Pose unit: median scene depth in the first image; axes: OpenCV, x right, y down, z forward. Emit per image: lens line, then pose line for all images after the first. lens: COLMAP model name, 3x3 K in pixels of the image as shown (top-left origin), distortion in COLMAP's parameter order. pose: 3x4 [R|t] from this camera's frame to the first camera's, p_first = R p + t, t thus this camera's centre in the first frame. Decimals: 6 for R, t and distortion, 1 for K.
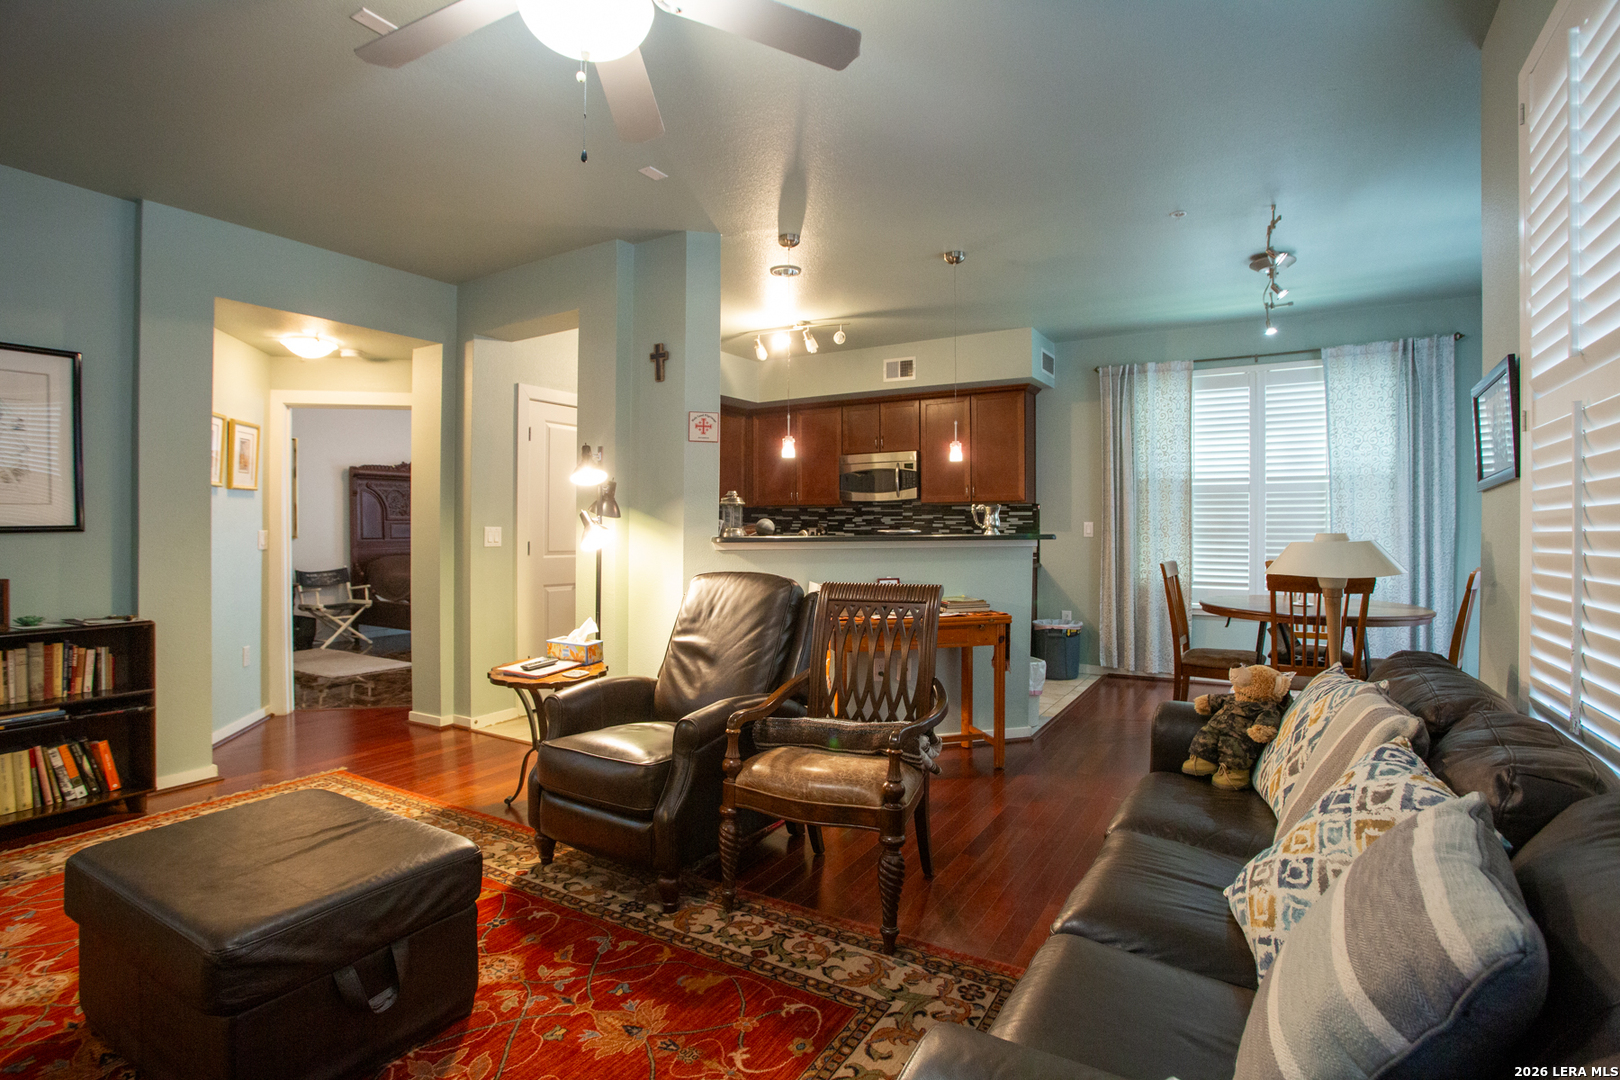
lens RADIAL K [[789.2, 0, 798.8], [0, 789.2, 534.1], [0, 0, 1]] dist [-0.039467, -0.000234]
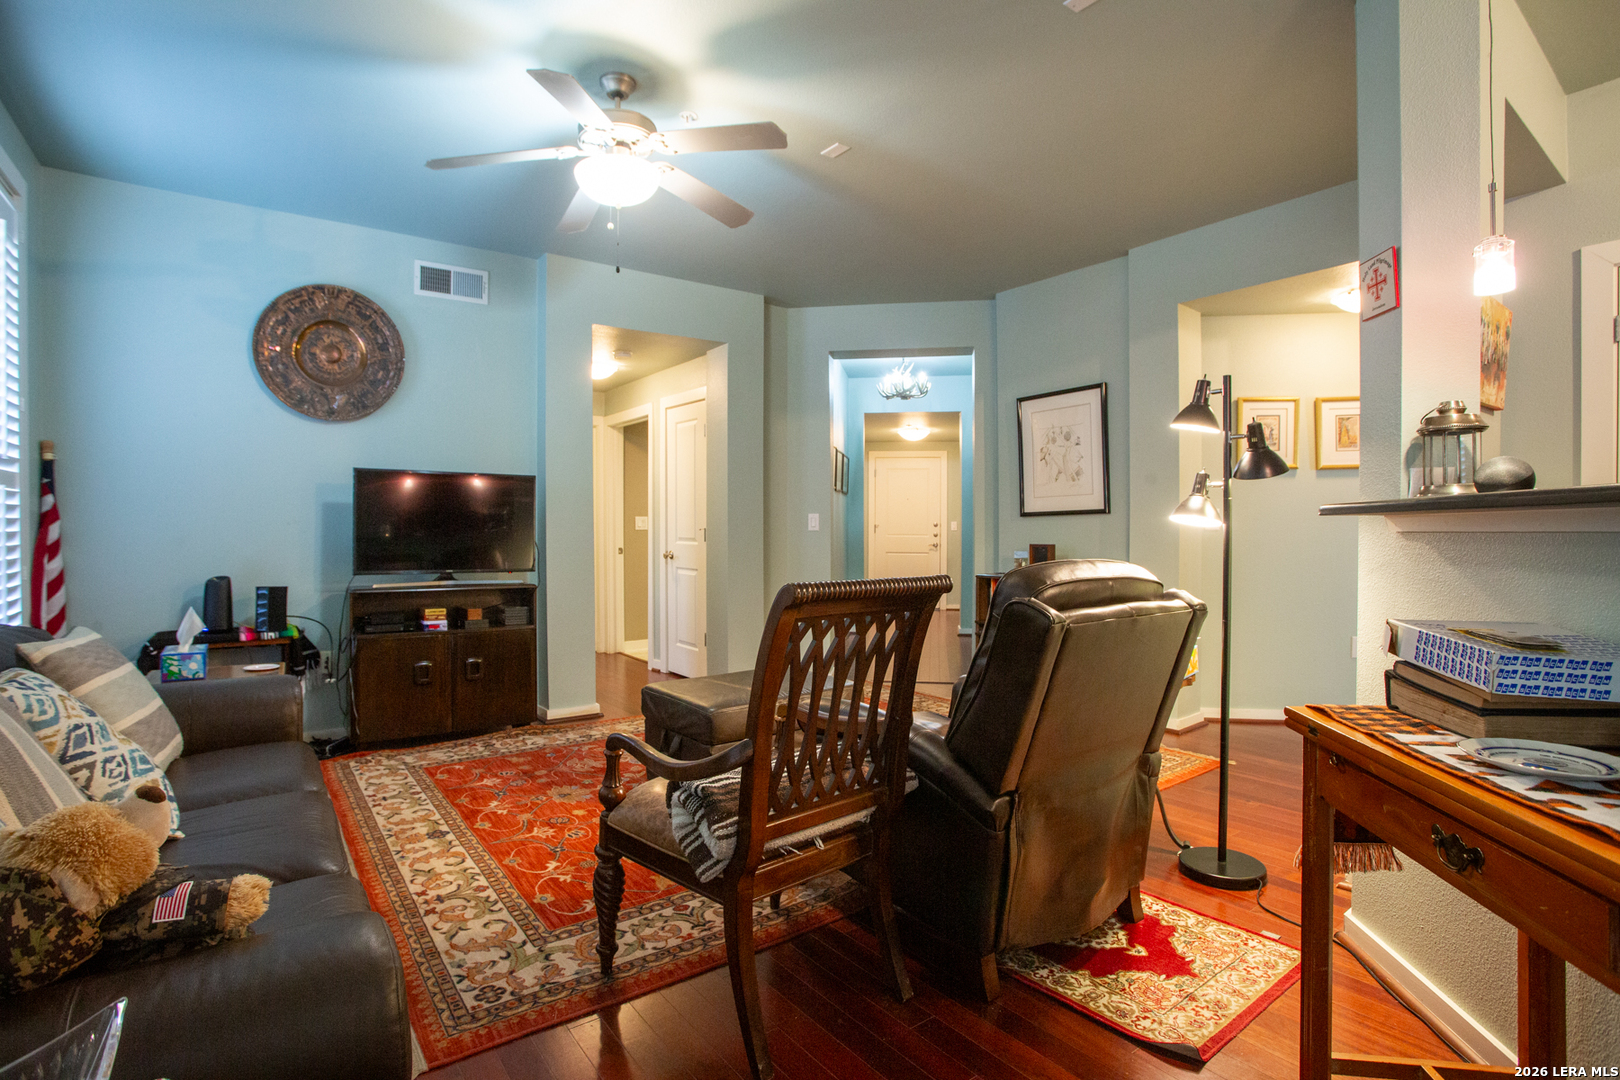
lens RADIAL K [[789.2, 0, 809.1], [0, 789.2, 536.7], [0, 0, 1]] dist [-0.039467, -0.000234]
pose [[-0.377961, 0.015586, -0.925690, 0.910158], [0.000238, 0.999860, 0.016737, 0.025924], [0.925821, 0.006106, -0.377912, 1.669570]]
